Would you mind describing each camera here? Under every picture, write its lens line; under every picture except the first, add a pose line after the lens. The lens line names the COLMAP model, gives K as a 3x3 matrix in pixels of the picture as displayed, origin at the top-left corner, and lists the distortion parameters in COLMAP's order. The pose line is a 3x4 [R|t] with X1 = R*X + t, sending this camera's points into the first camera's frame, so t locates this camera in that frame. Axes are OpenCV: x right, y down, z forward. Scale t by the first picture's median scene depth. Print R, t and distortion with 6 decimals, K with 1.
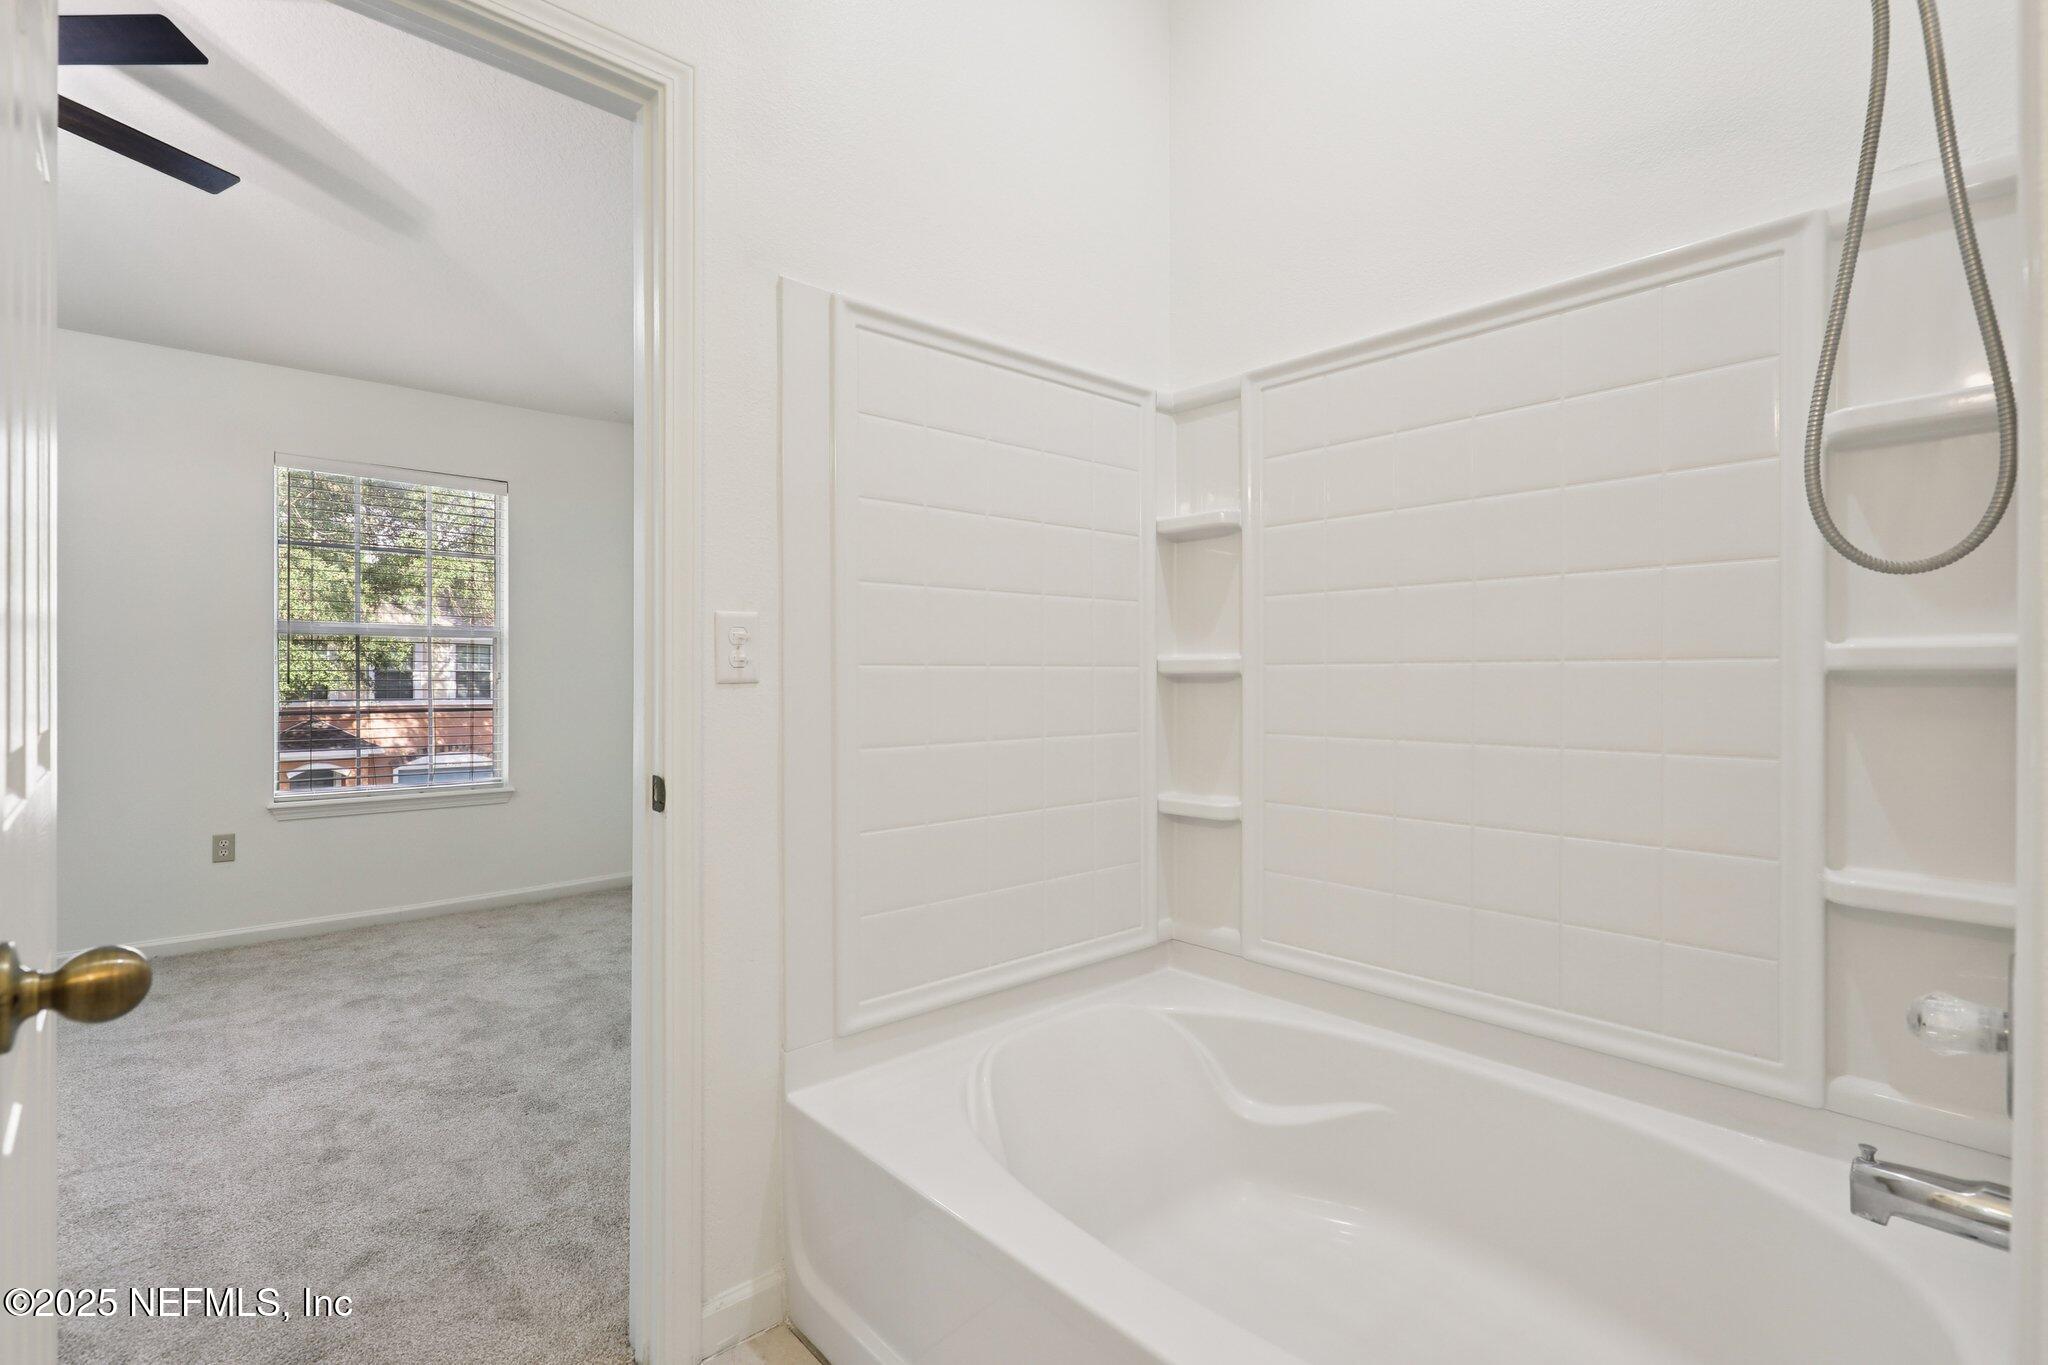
lens RADIAL K [[933.6, 0, 1013.1], [0, 933.6, 680.4], [0, 0, 1]] dist [0.000640, -0.000089]
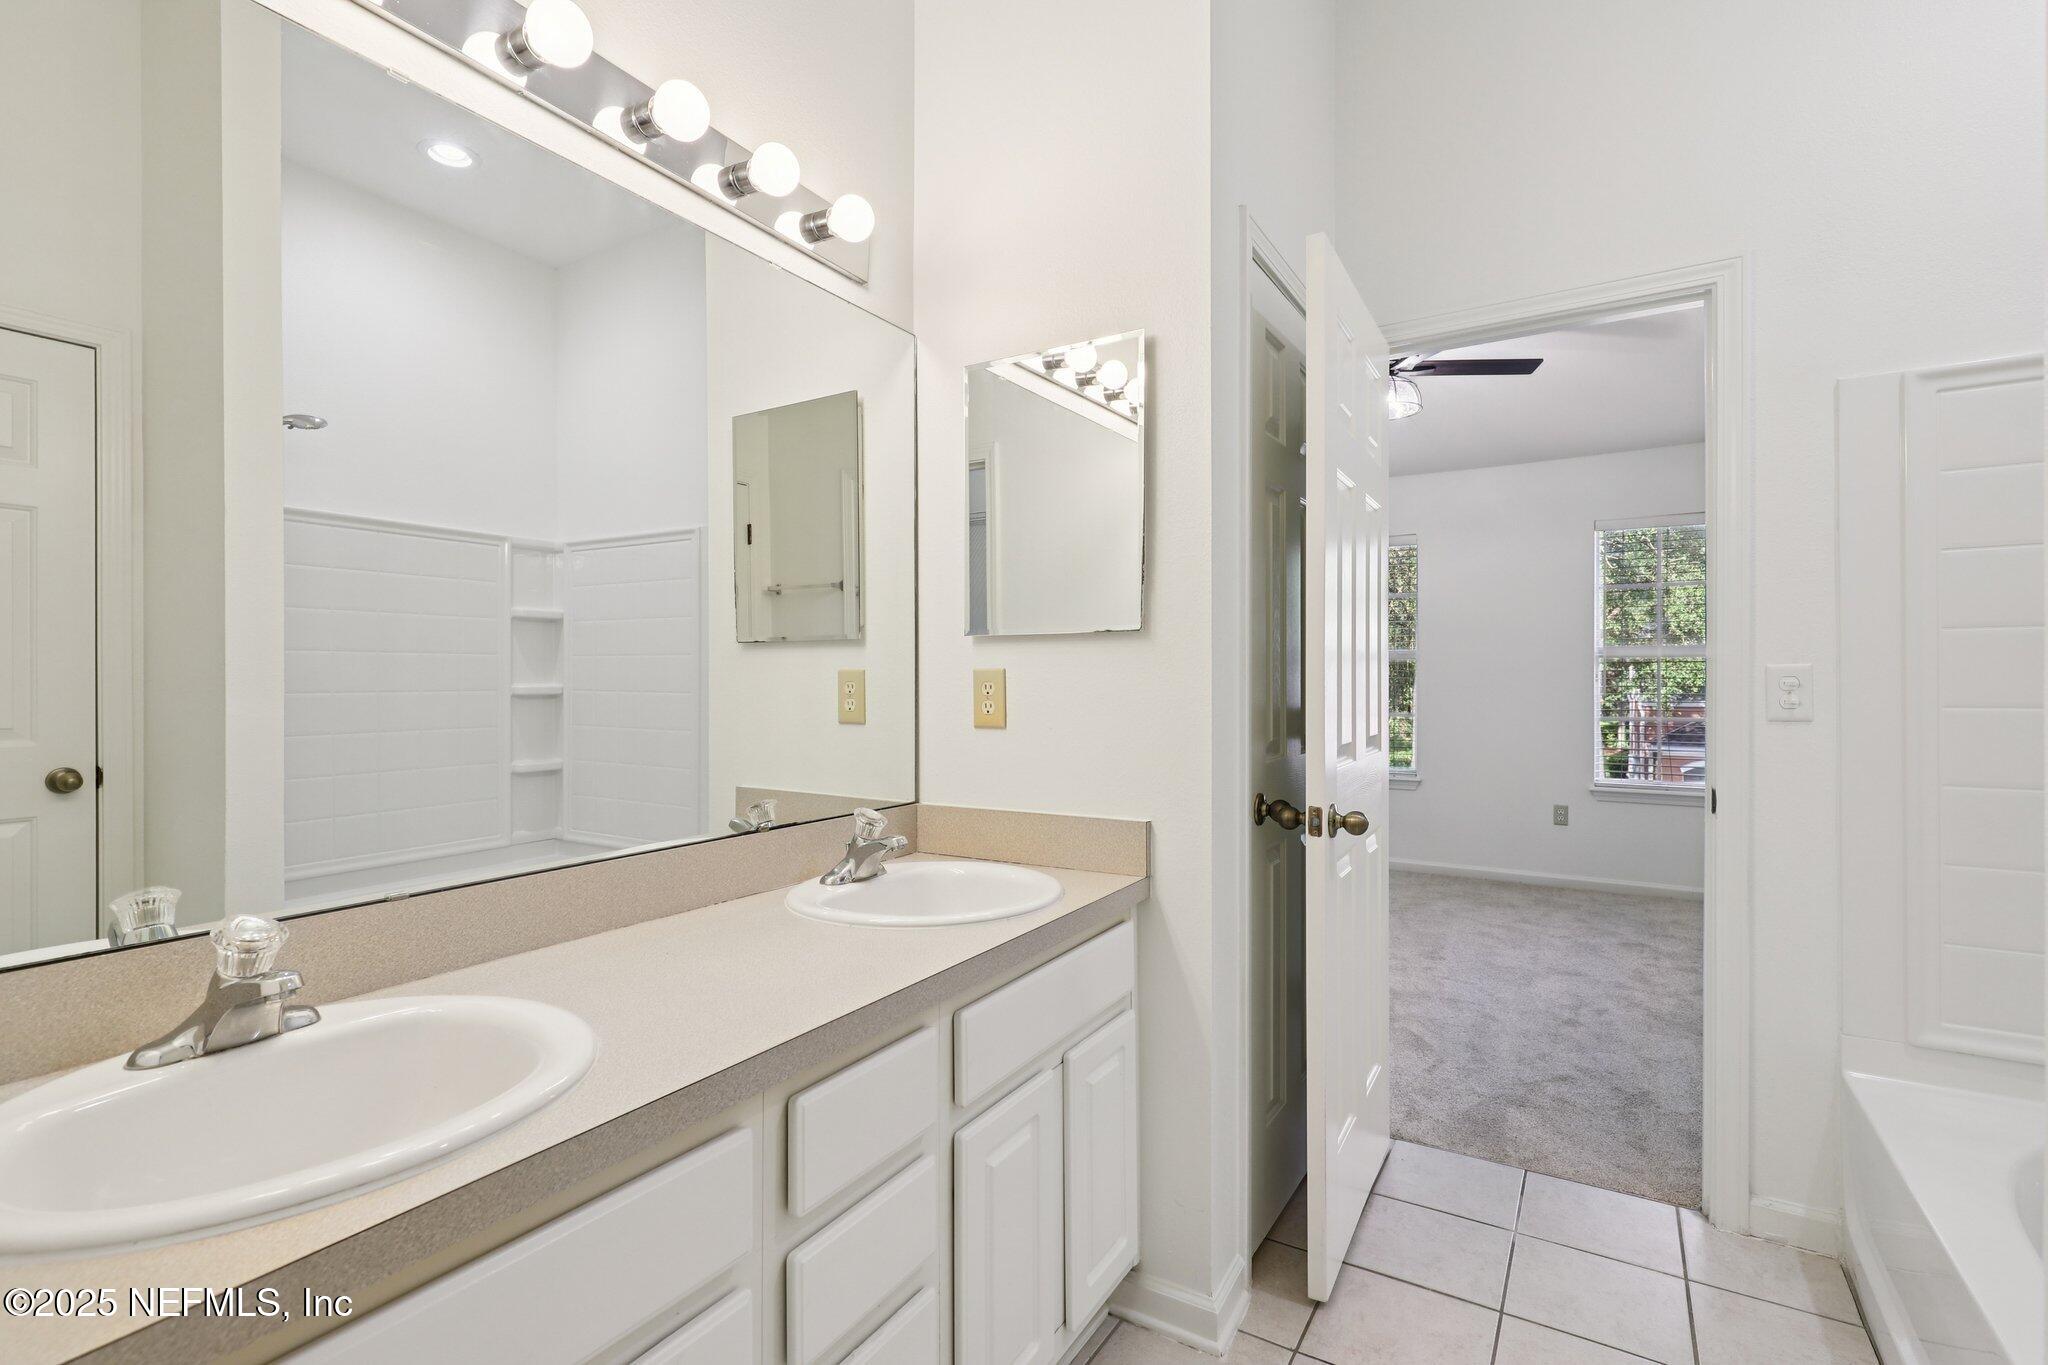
lens RADIAL K [[933.6, 0, 1037.6], [0, 933.6, 678.0], [0, 0, 1]] dist [0.000640, -0.000089]
pose [[0.286030, -0.000672, -0.958220, 0.402622], [0.001032, 0.999999, -0.000393, -0.036442], [0.958220, -0.000876, 0.286030, -0.212687]]
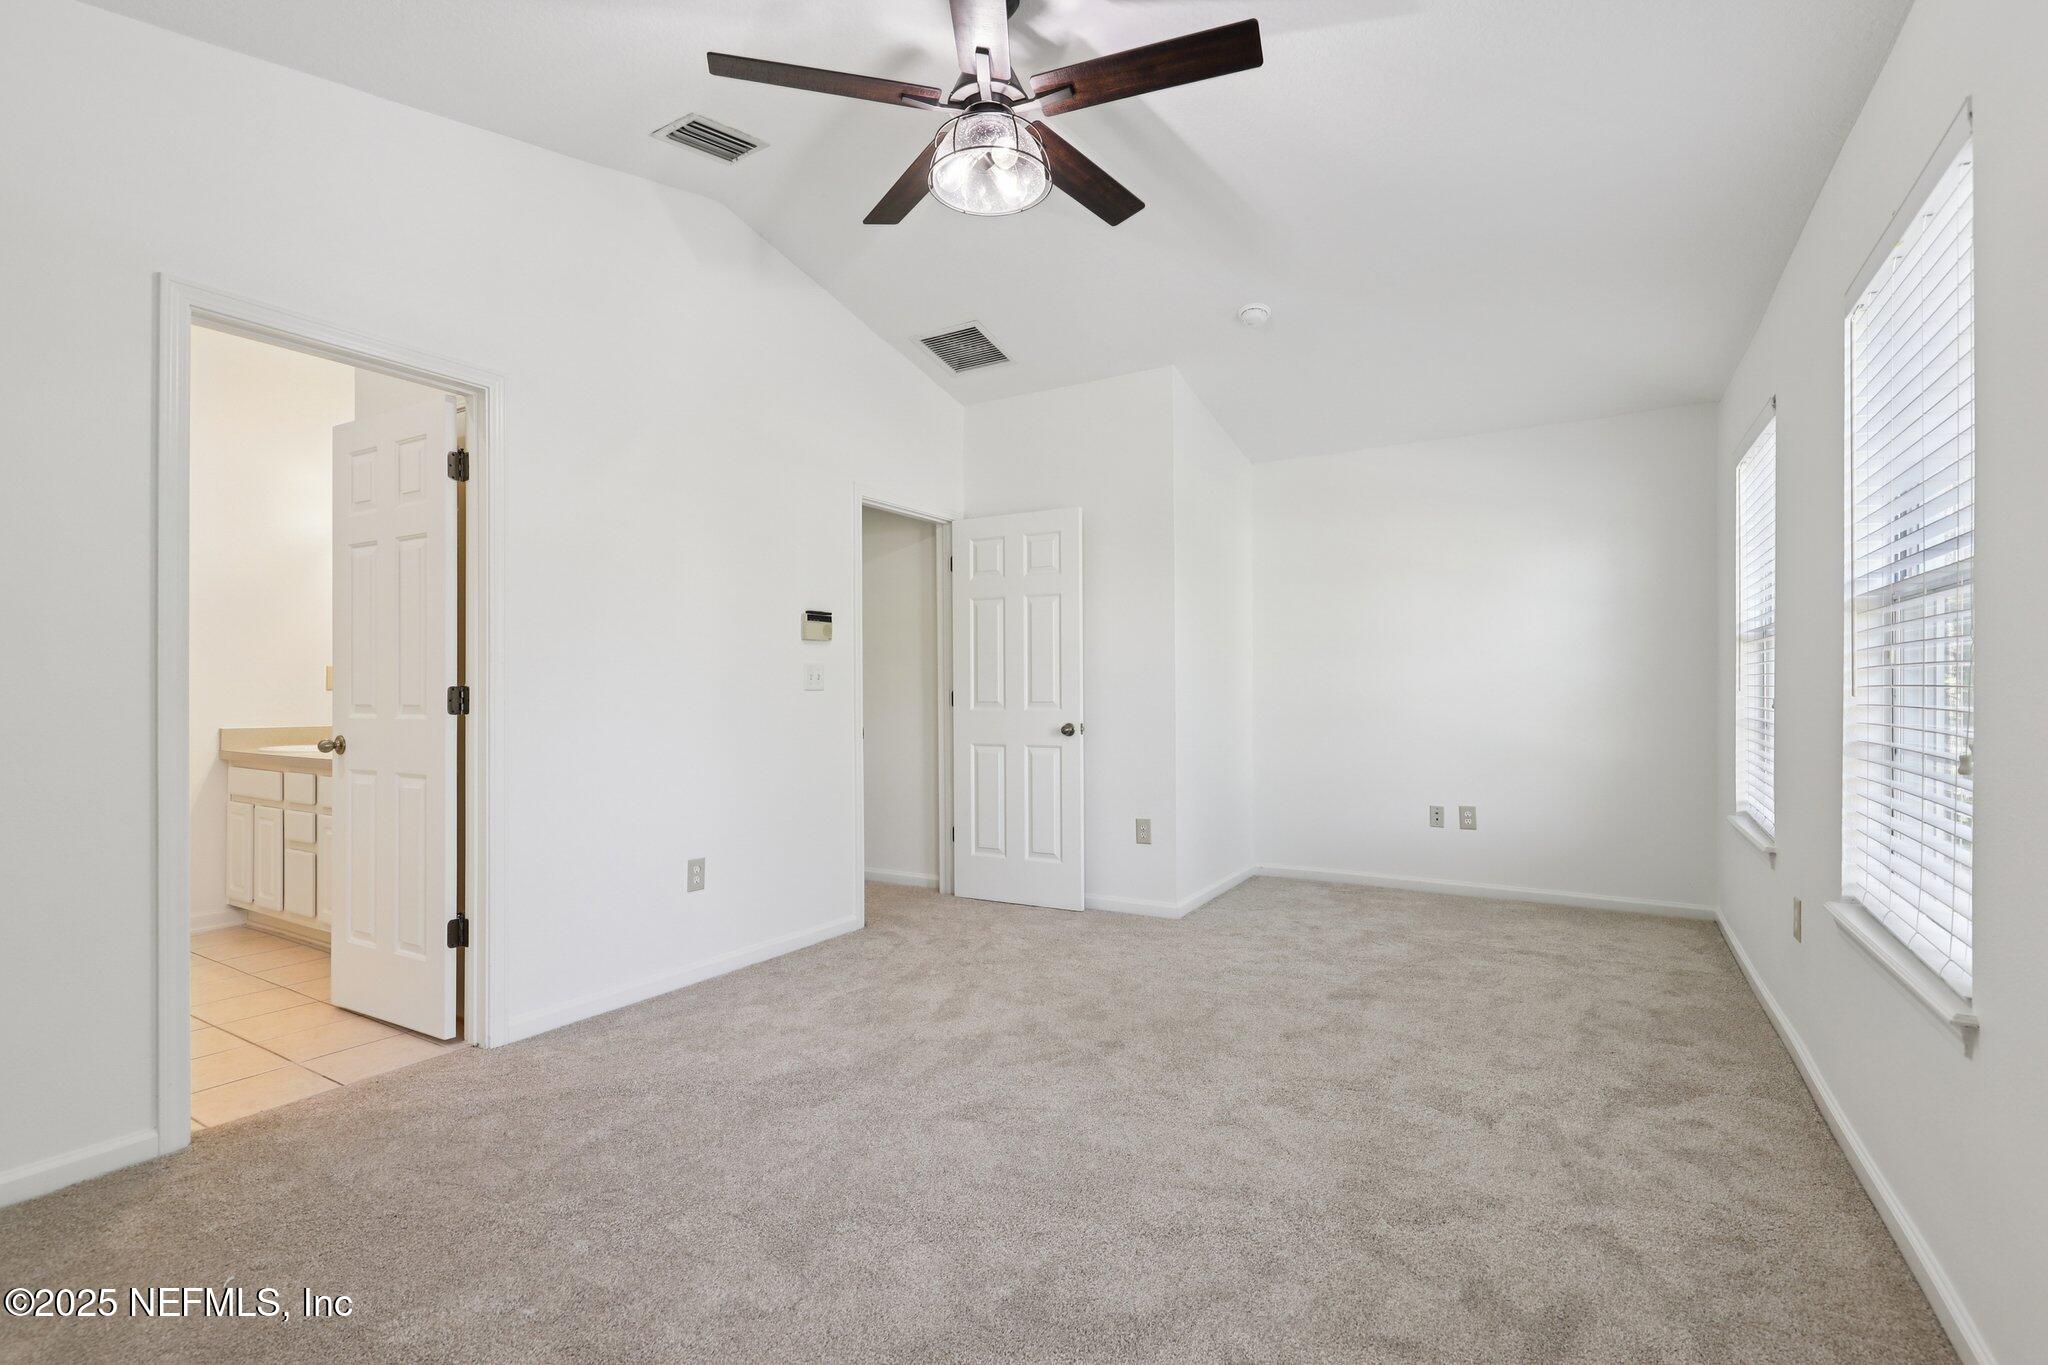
lens RADIAL K [[933.6, 0, 1022.4], [0, 933.6, 684.6], [0, 0, 1]] dist [0.000640, -0.000089]
pose [[-0.958186, 0.008055, -0.286031, -0.789275], [0.010296, 0.999927, -0.006331, -0.008833], [0.285959, -0.009011, -0.958199, 1.792783]]
